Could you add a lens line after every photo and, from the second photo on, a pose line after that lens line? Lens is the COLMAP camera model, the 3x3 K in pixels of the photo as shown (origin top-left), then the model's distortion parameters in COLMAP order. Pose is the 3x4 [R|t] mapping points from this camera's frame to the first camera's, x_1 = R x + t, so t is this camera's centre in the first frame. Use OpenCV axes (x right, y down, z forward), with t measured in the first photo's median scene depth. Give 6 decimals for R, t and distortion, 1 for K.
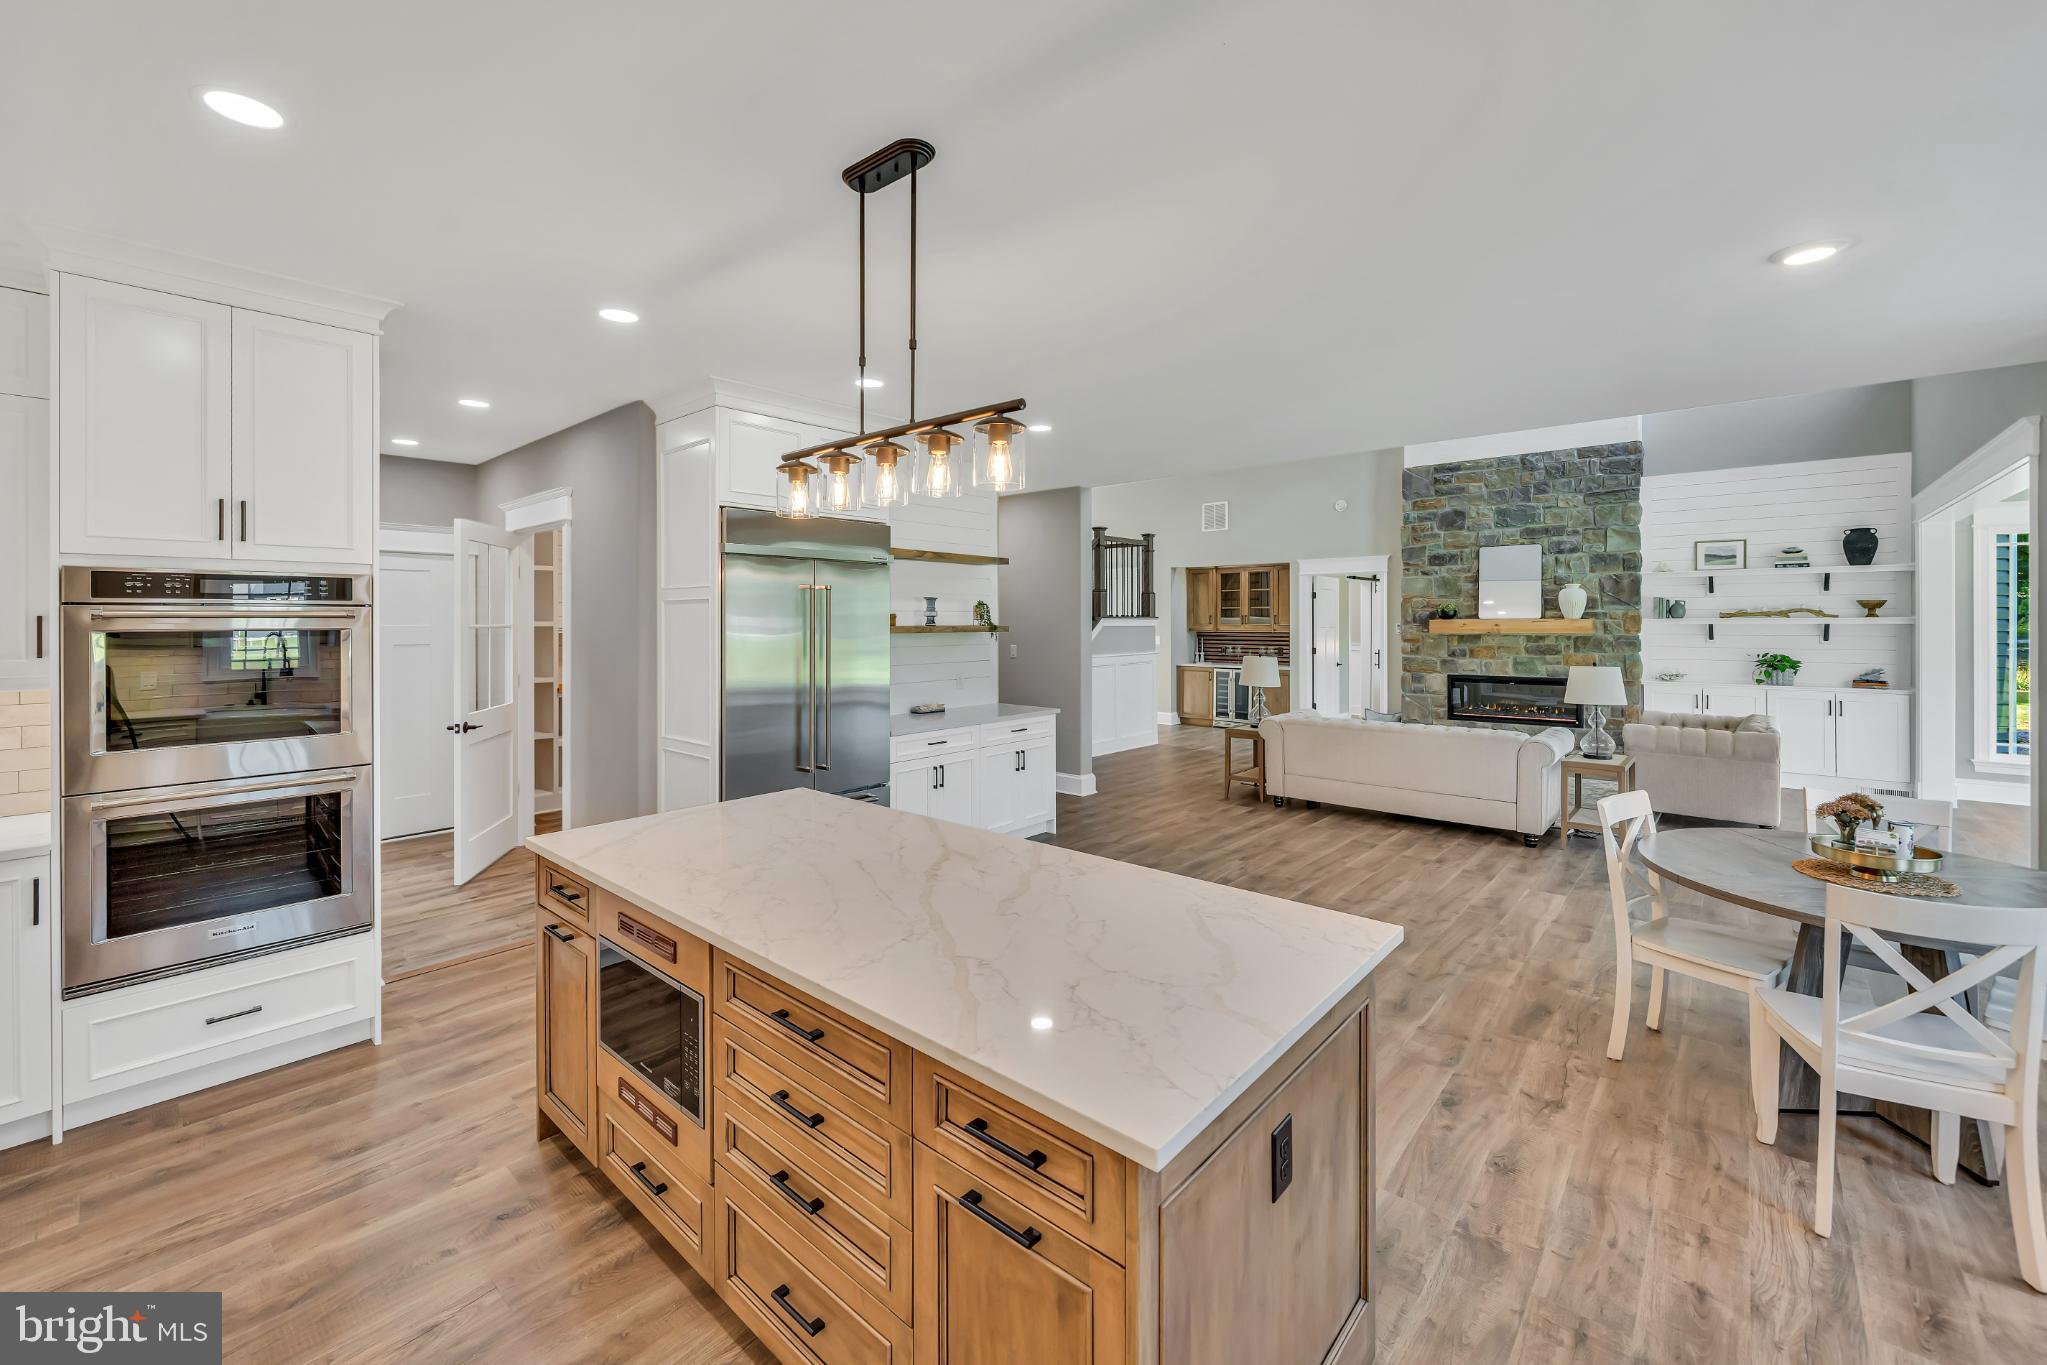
lens RADIAL K [[826.1, 0, 1006.0], [0, 826.1, 624.8], [0, 0, 1]] dist [0.000245, -0.000589]
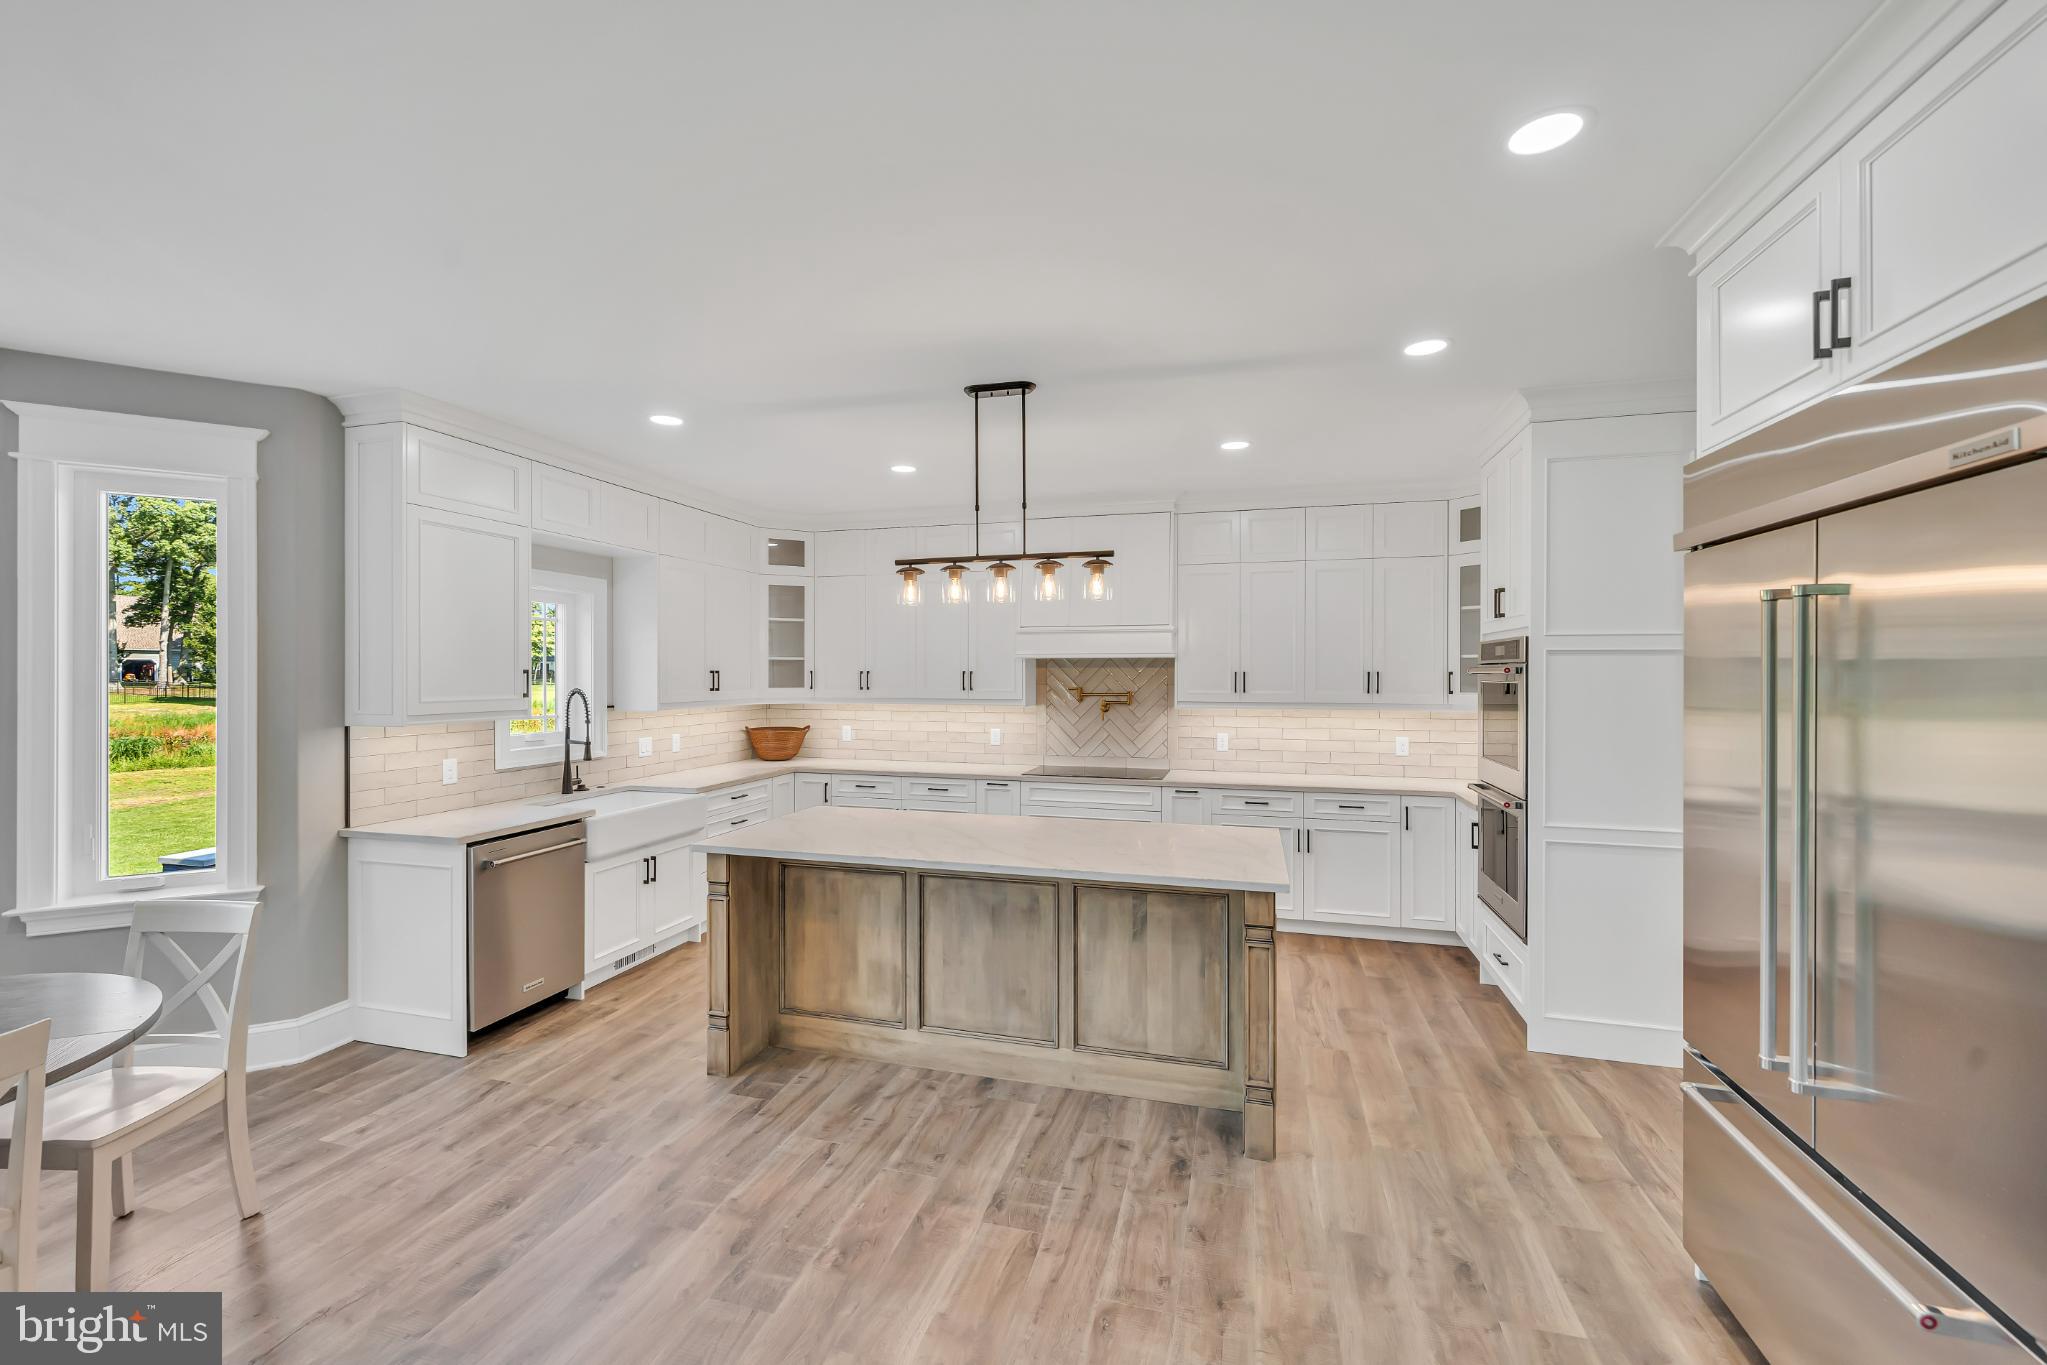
lens RADIAL K [[826.1, 0, 1012.8], [0, 826.1, 671.8], [0, 0, 1]] dist [0.000245, -0.000589]
pose [[-0.898036, 0.000527, -0.439922, 0.132941], [-0.002456, 0.999978, 0.006212, -0.005551], [0.439915, 0.006658, -0.898015, 0.605936]]
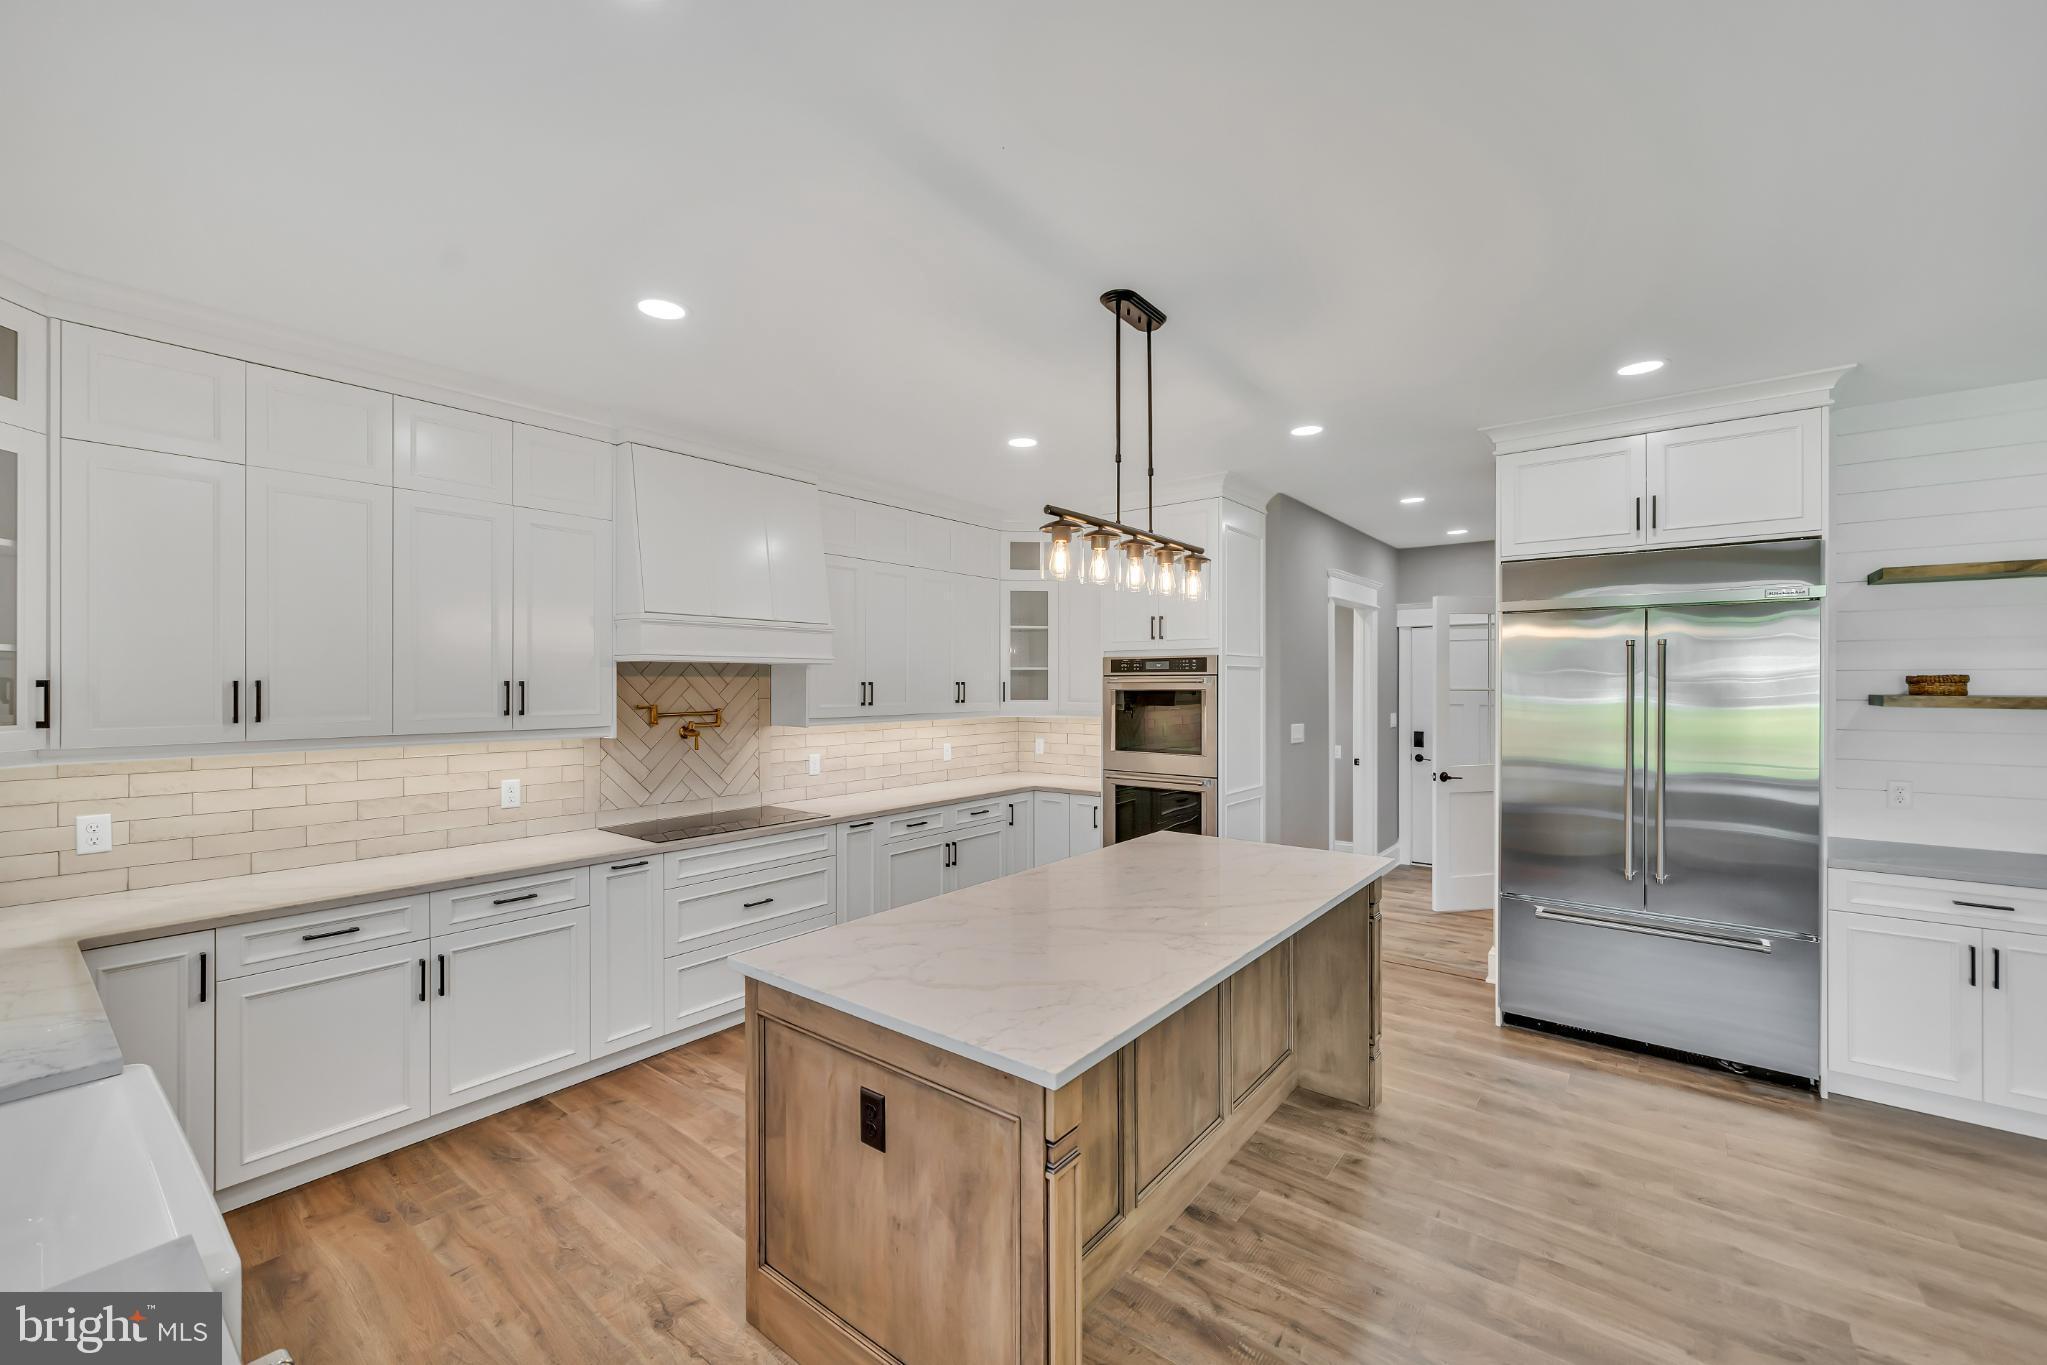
lens RADIAL K [[826.1, 0, 1012.6], [0, 826.1, 681.6], [0, 0, 1]] dist [0.000245, -0.000589]
pose [[0.054844, 0.000200, -0.998495, 0.263003], [-0.006122, 0.999981, -0.000135, -0.002782], [0.998476, 0.006120, 0.054845, 0.187798]]
